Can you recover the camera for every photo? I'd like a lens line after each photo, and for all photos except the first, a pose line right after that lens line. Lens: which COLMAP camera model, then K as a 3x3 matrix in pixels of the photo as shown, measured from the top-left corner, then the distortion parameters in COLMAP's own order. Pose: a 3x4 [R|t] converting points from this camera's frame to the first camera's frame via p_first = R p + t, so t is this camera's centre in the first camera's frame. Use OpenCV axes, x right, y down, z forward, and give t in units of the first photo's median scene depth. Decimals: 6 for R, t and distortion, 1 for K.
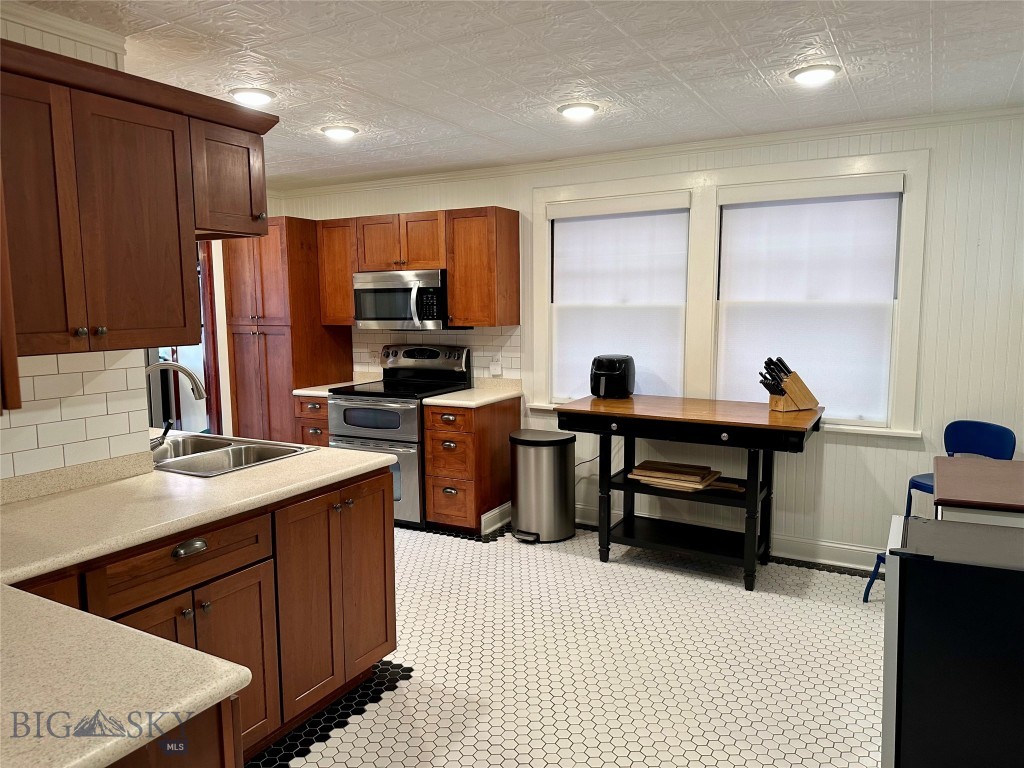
lens RADIAL K [[718.1, 0, 512.0], [0, 718.1, 384.0], [0, 0, 1]] dist [0.148509, -0.241807]
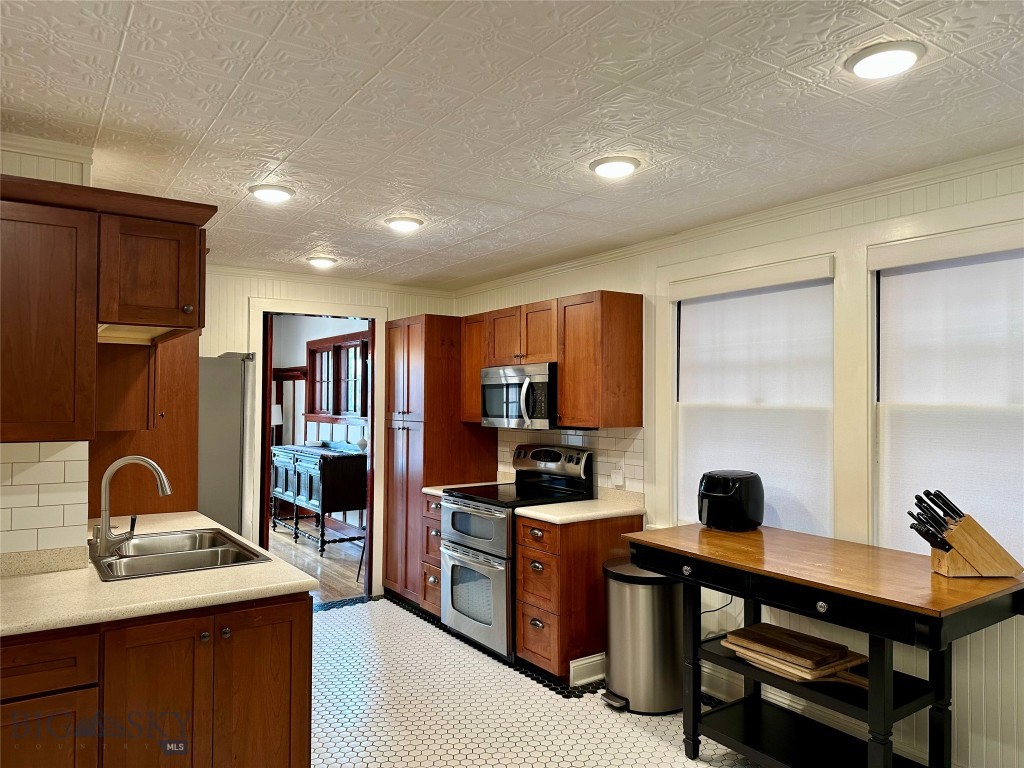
lens RADIAL K [[718.1, 0, 512.0], [0, 718.1, 384.0], [0, 0, 1]] dist [0.148509, -0.241807]
pose [[0.897554, 0.002891, -0.440896, 0.259983], [-0.061413, 0.991050, -0.118522, -0.024928], [0.436607, 0.133457, 0.889699, 0.198377]]
